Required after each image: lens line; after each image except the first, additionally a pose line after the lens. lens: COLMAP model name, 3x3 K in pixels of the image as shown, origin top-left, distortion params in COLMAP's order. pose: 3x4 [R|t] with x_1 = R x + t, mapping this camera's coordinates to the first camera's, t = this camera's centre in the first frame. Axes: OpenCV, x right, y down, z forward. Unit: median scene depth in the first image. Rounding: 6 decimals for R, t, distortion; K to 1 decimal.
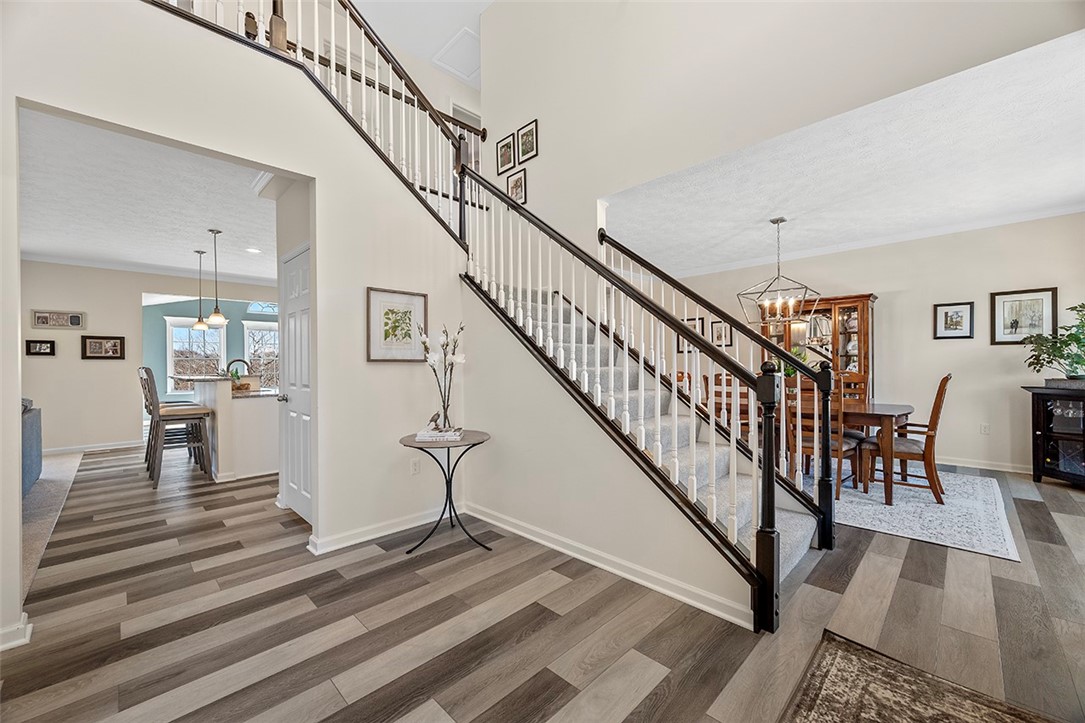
lens RADIAL K [[424.4, 0, 542.5], [0, 424.4, 361.5], [0, 0, 1]] dist [0.001196, 0.000468]
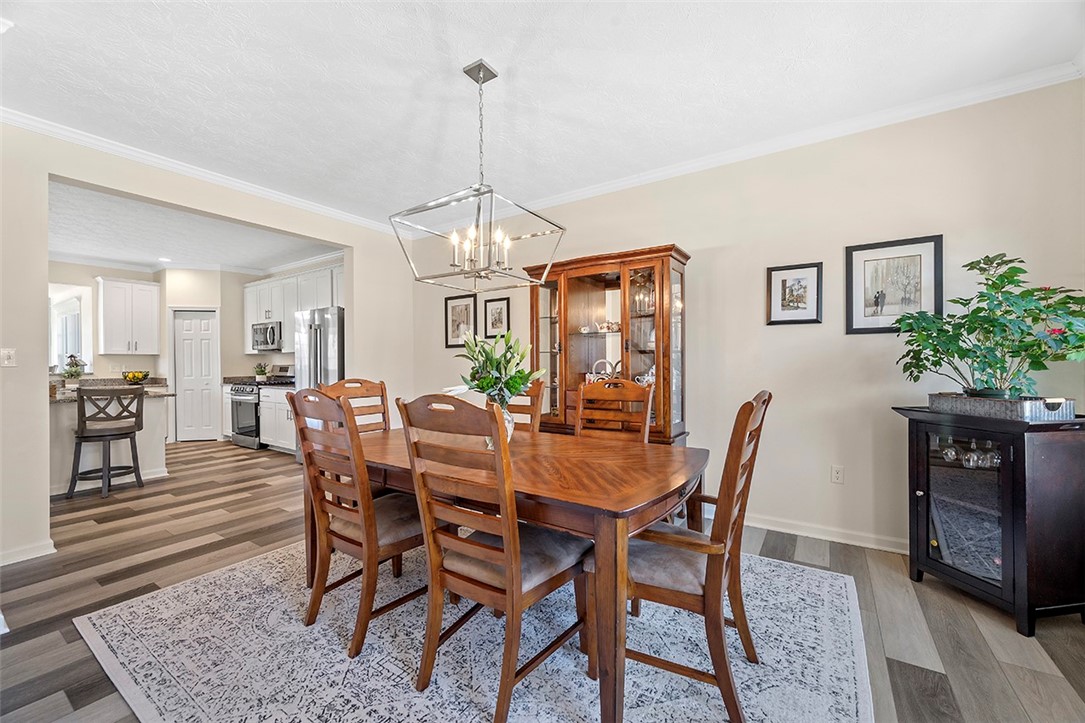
lens RADIAL K [[424.4, 0, 542.5], [0, 424.4, 361.5], [0, 0, 1]] dist [0.001196, 0.000468]
pose [[0.981048, 0.001447, 0.193760, 0.564249], [-0.001840, 0.999997, 0.001851, -0.000939], [-0.193757, -0.002173, 0.981047, 0.538942]]
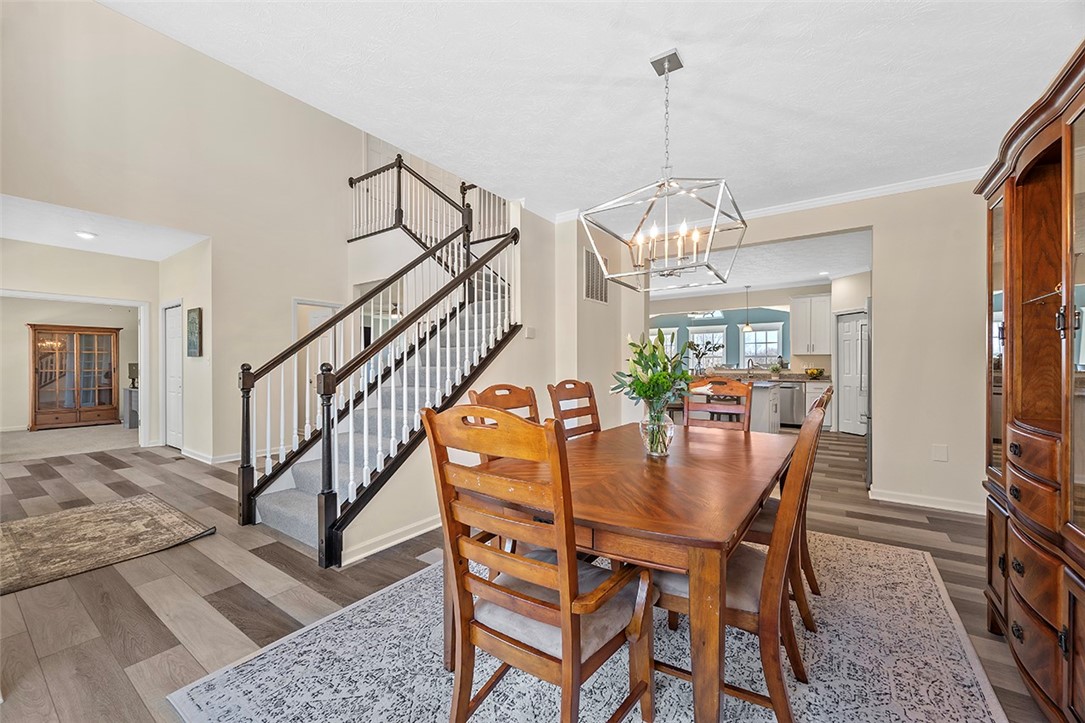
lens RADIAL K [[424.4, 0, 542.5], [0, 424.4, 361.5], [0, 0, 1]] dist [0.001196, 0.000468]
pose [[0.175336, 0.004940, -0.984496, 1.059130], [0.004600, 0.999972, 0.005837, -0.006036], [0.984498, -0.005552, 0.175308, 0.831267]]
